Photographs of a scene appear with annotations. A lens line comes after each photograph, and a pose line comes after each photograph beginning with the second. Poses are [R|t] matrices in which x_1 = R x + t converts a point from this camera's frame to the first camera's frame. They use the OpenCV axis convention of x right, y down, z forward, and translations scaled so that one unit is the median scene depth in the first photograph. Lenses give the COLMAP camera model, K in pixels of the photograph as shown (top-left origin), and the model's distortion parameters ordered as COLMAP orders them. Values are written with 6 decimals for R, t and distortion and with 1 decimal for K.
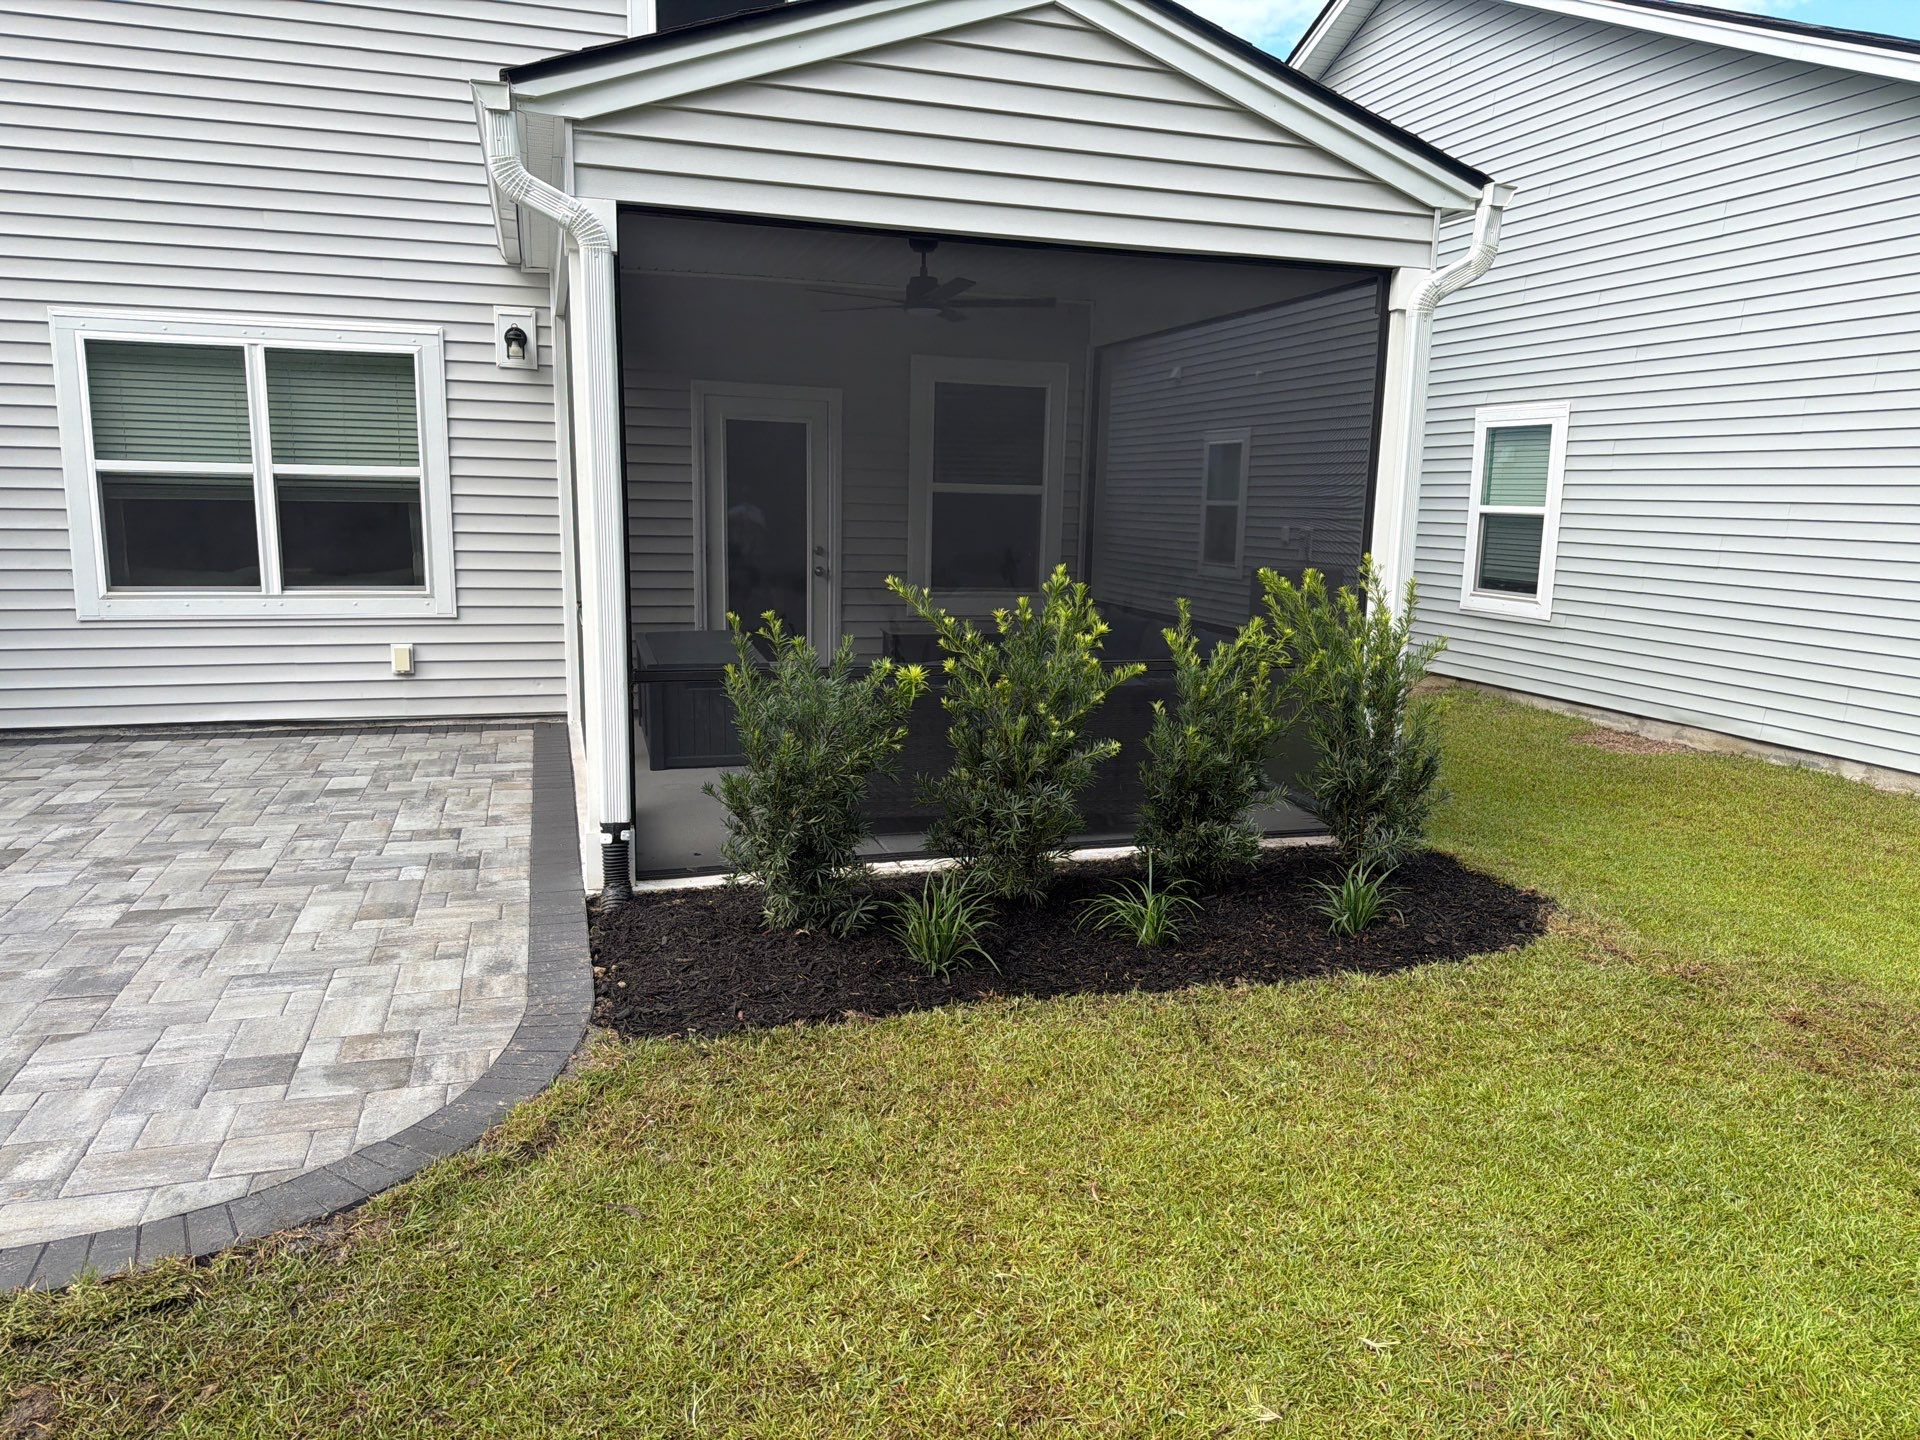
lens RADIAL K [[1370.8, 0, 1022.5], [0, 1370.8, 734.7], [0, 0, 1]] dist [0.006173, -0.026601]
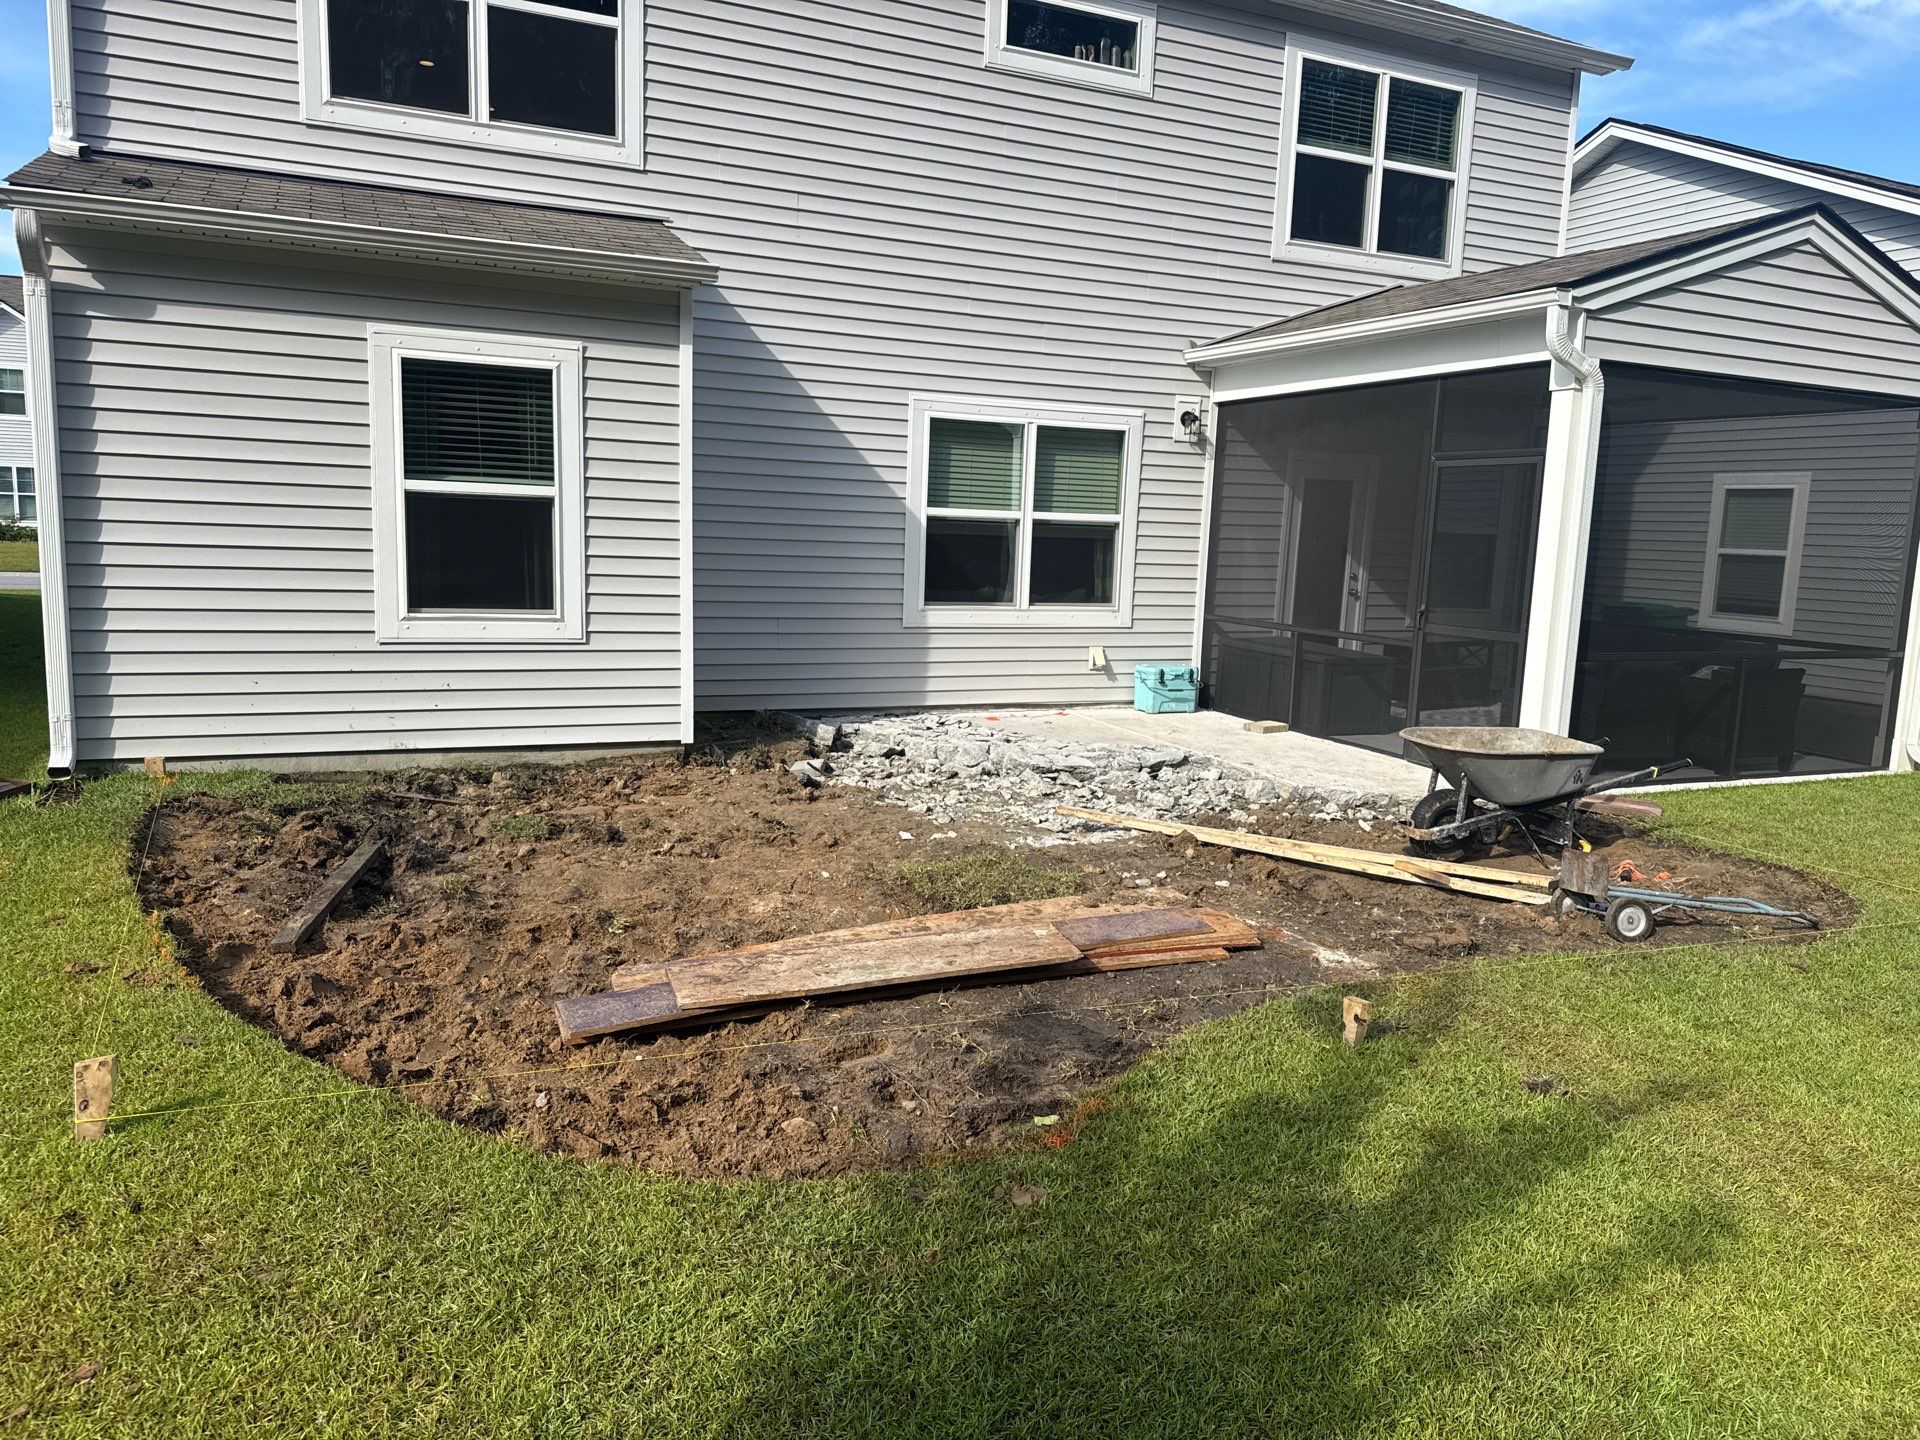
lens RADIAL K [[1370.8, 0, 983.4], [0, 1370.8, 746.3], [0, 0, 1]] dist [0.006173, -0.026601]
pose [[0.994442, -0.007008, 0.105056, -0.720594], [0.008705, 0.999839, -0.015705, 0.050400], [-0.104929, 0.016532, 0.994342, -0.311907]]
